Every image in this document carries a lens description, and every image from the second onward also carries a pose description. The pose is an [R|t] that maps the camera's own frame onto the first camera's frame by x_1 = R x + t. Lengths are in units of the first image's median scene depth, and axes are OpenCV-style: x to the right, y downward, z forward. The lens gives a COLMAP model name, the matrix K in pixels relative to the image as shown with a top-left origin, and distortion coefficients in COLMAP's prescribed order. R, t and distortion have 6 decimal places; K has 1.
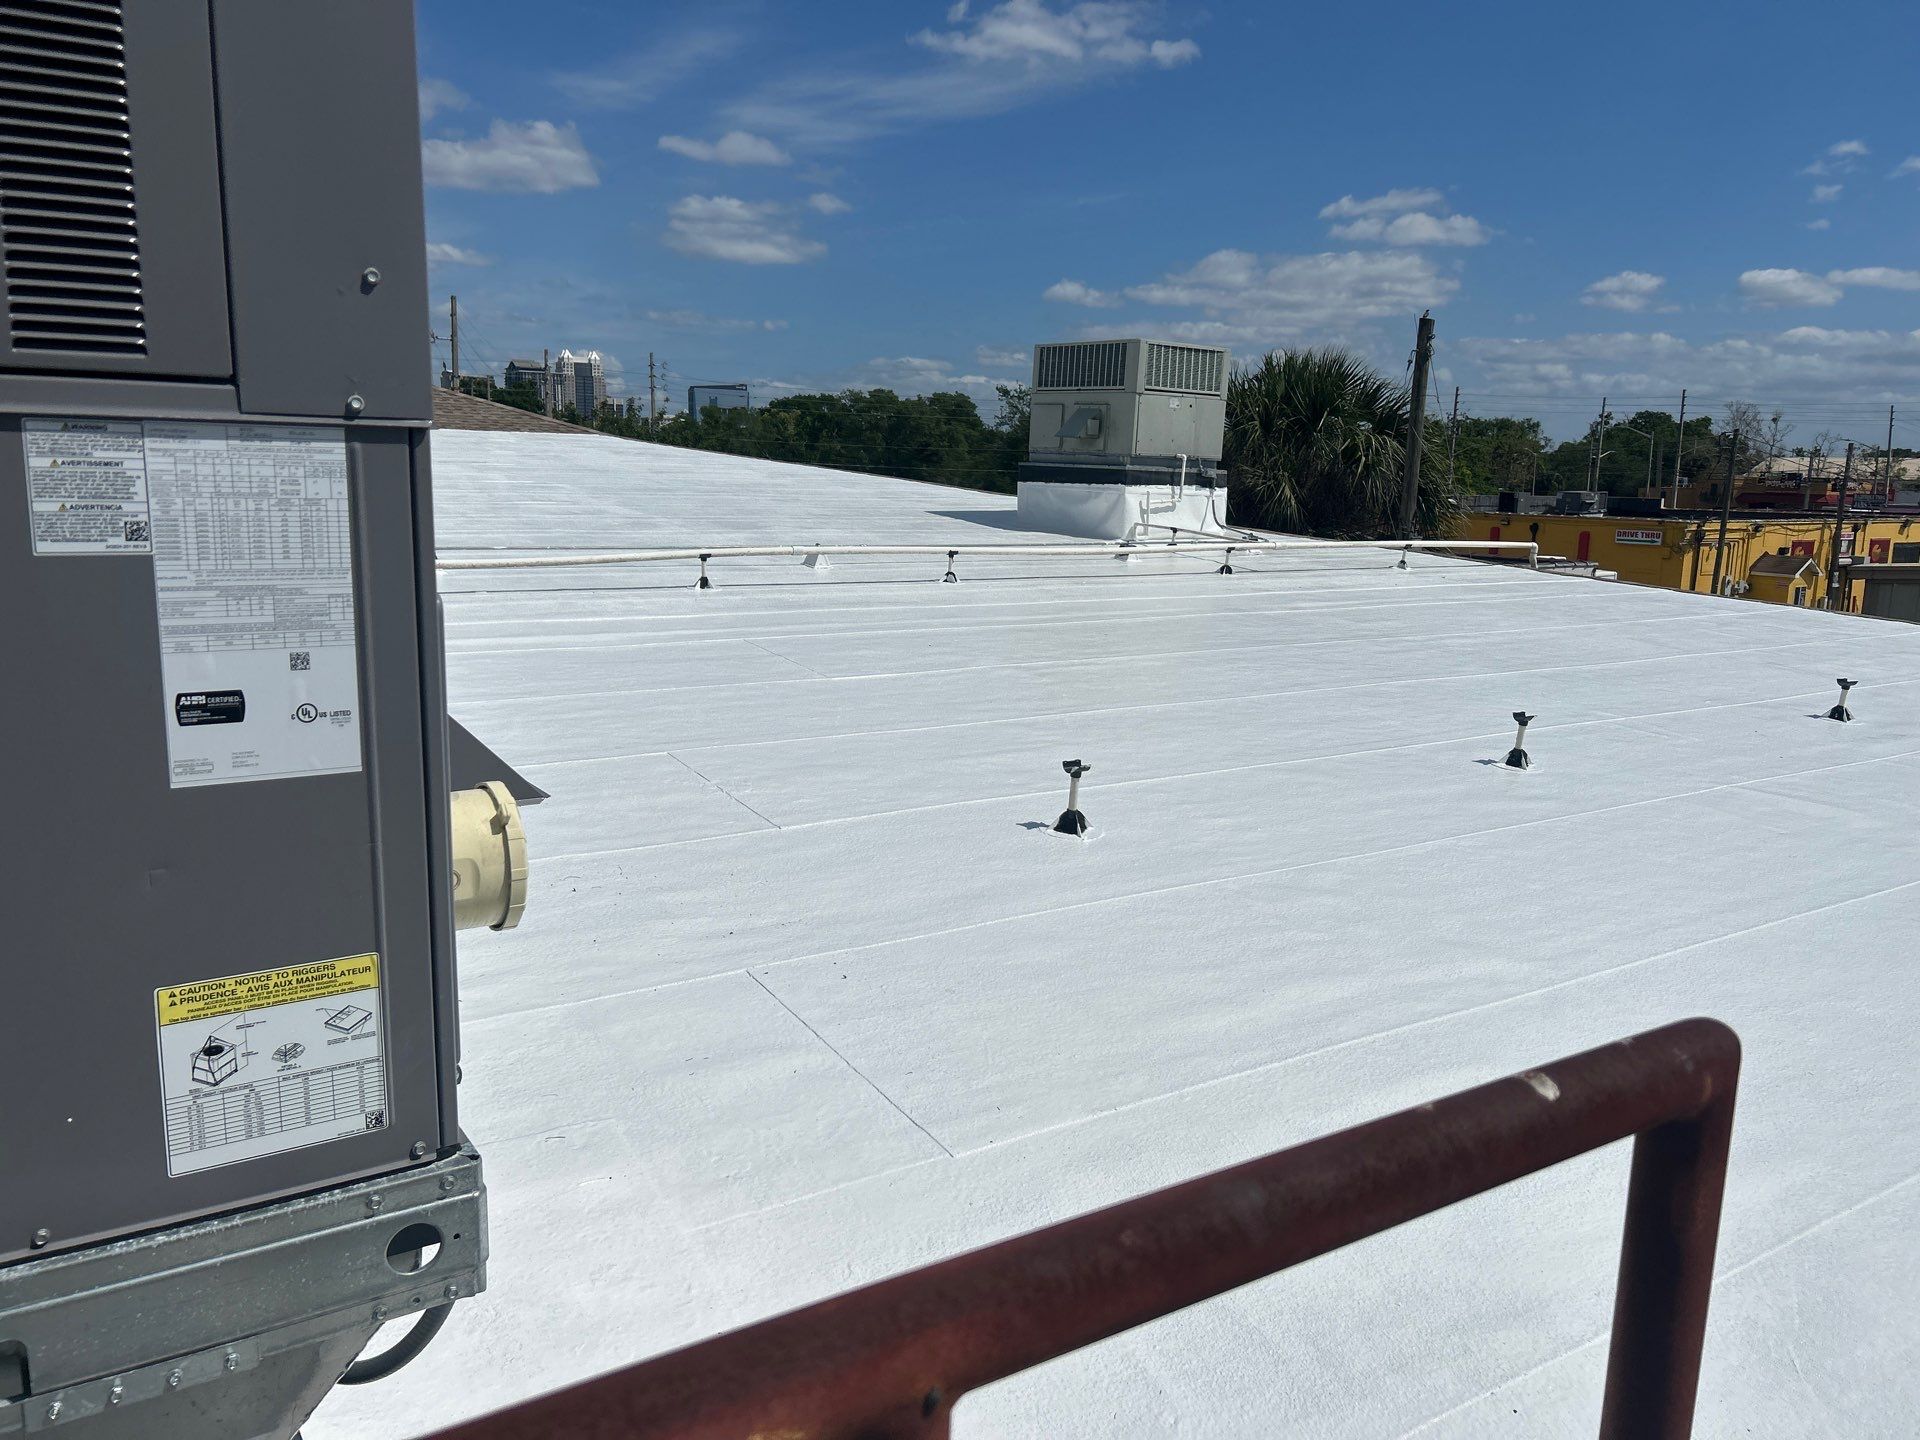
lens RADIAL K [[1443.8, 0, 961.9], [0, 1443.8, 707.6], [0, 0, 1]] dist [0.041002, -0.050446]
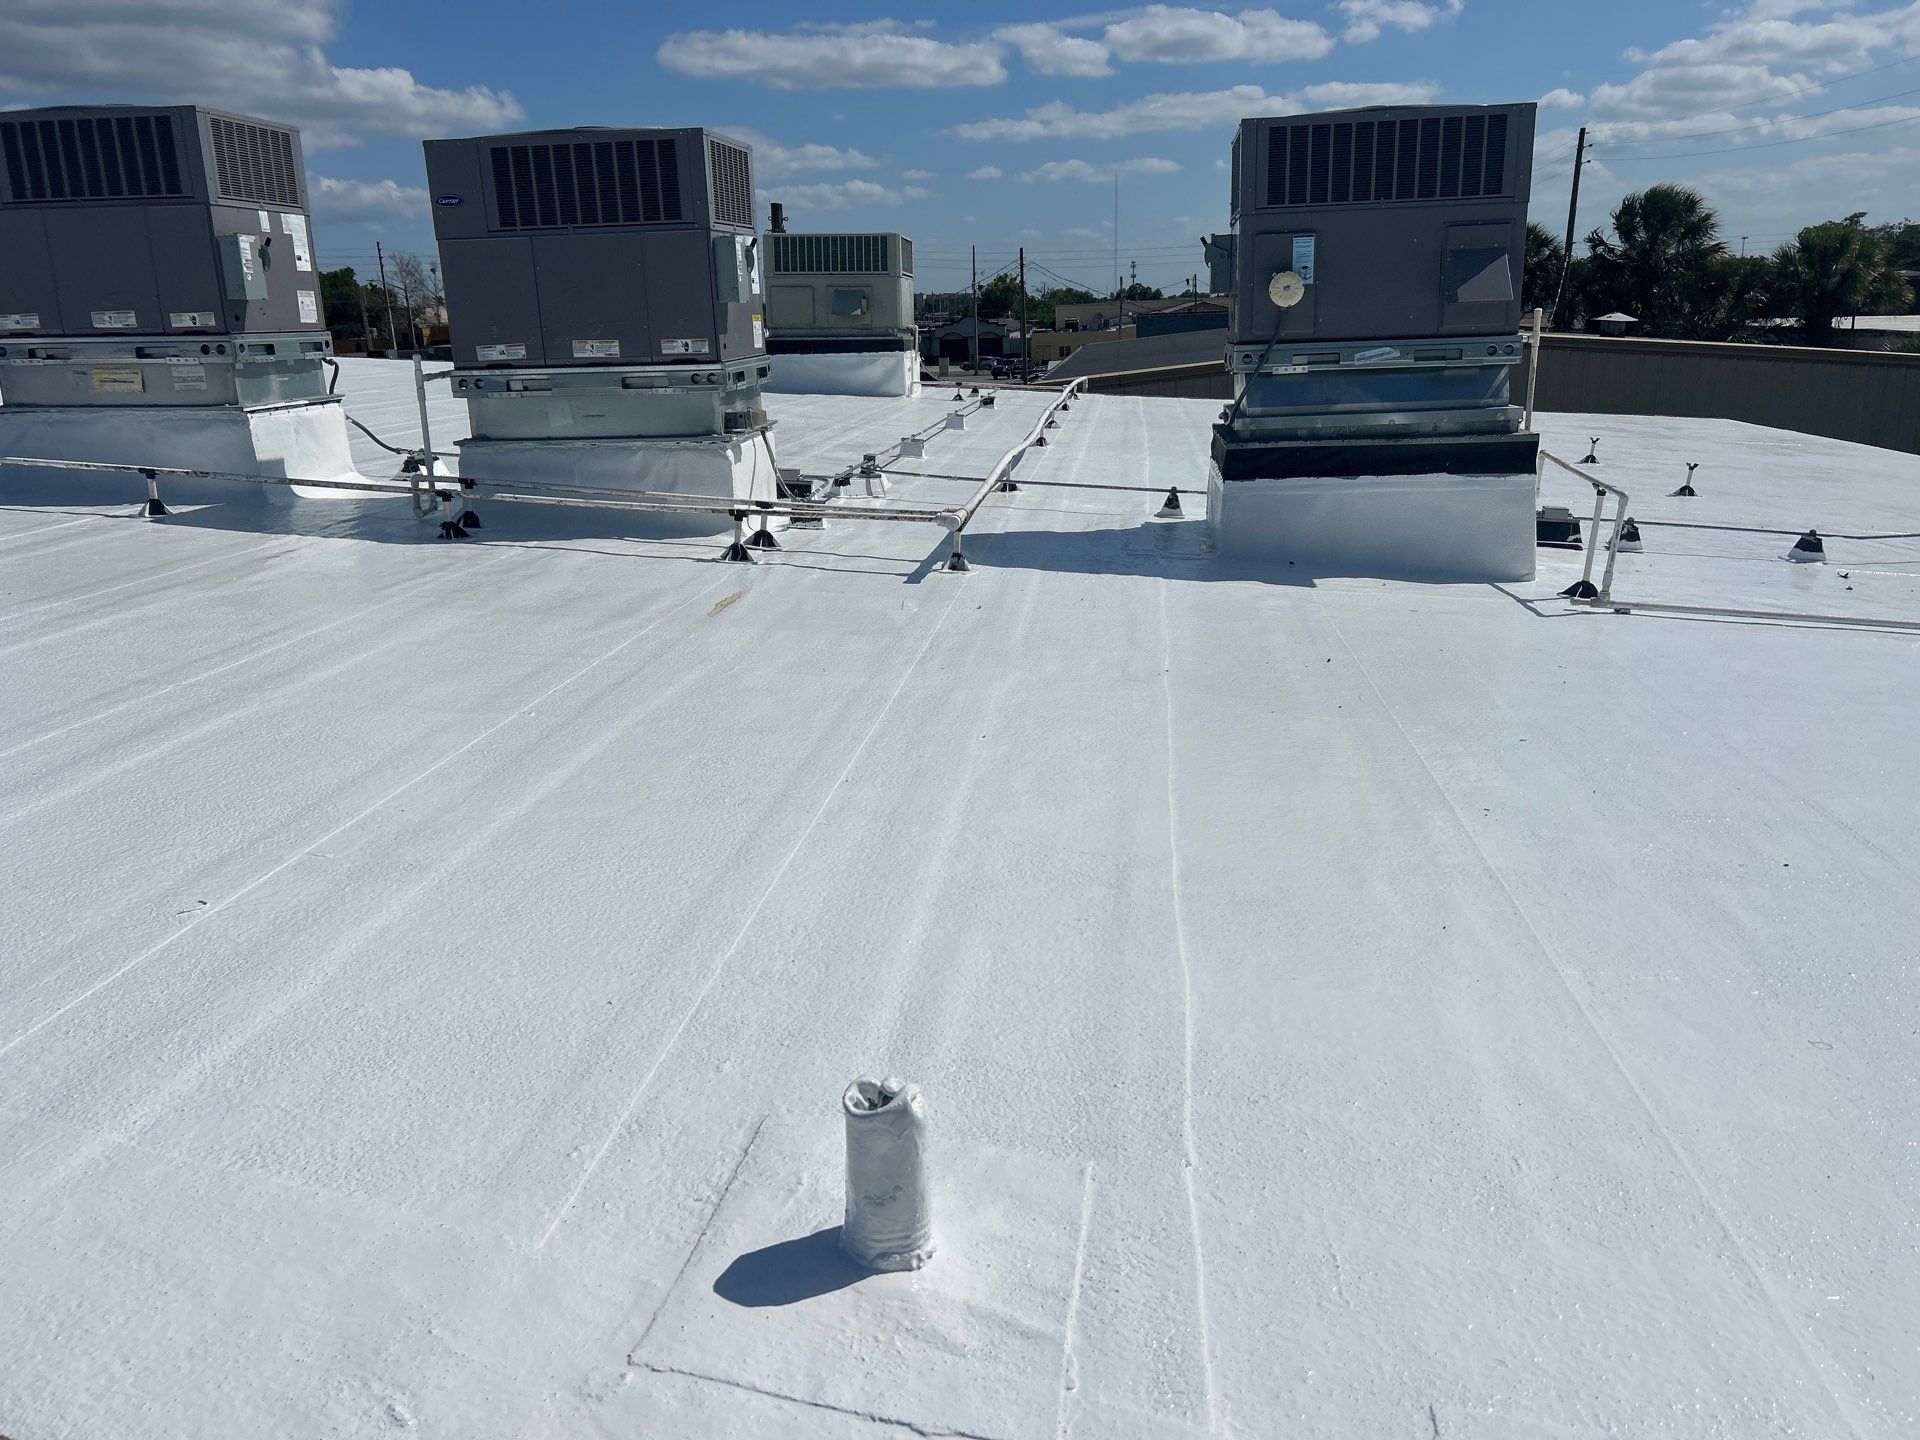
lens RADIAL K [[1443.8, 0, 961.9], [0, 1443.8, 707.6], [0, 0, 1]] dist [0.041002, -0.050446]
pose [[0.641427, -0.237230, 0.729585, -0.872126], [0.165960, 0.971379, 0.169944, -0.060359], [-0.749019, 0.012075, 0.662439, 0.134245]]
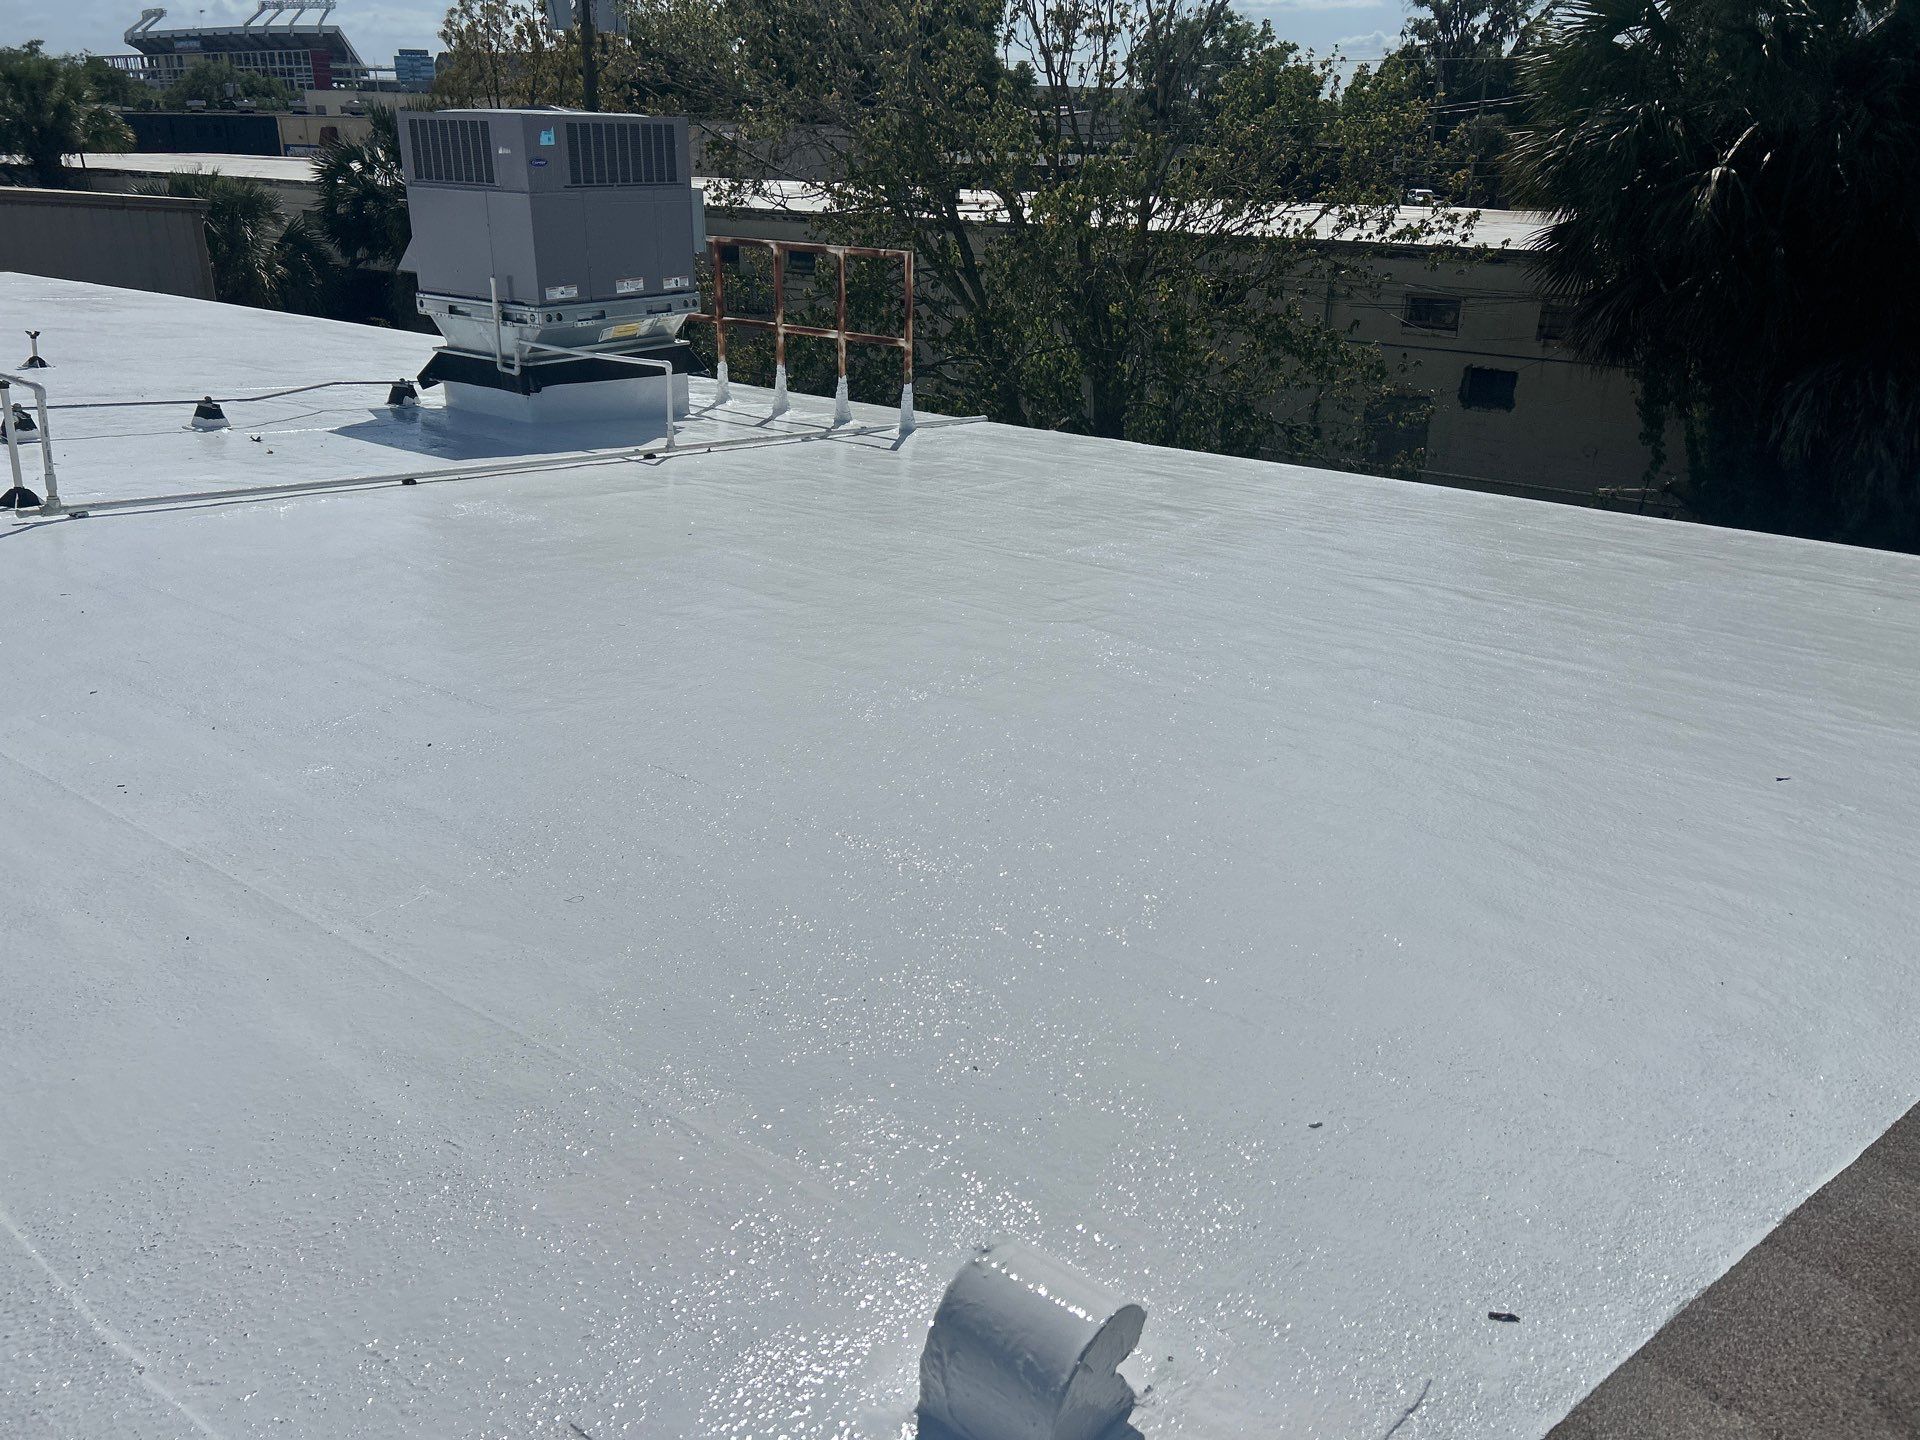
lens RADIAL K [[1443.8, 0, 961.9], [0, 1443.8, 707.6], [0, 0, 1]] dist [0.041002, -0.050446]
pose [[-0.350500, -0.366559, 0.861849, -0.864046], [0.129780, 0.892339, 0.432306, -0.075760], [-0.927527, 0.263374, -0.265193, 0.172877]]
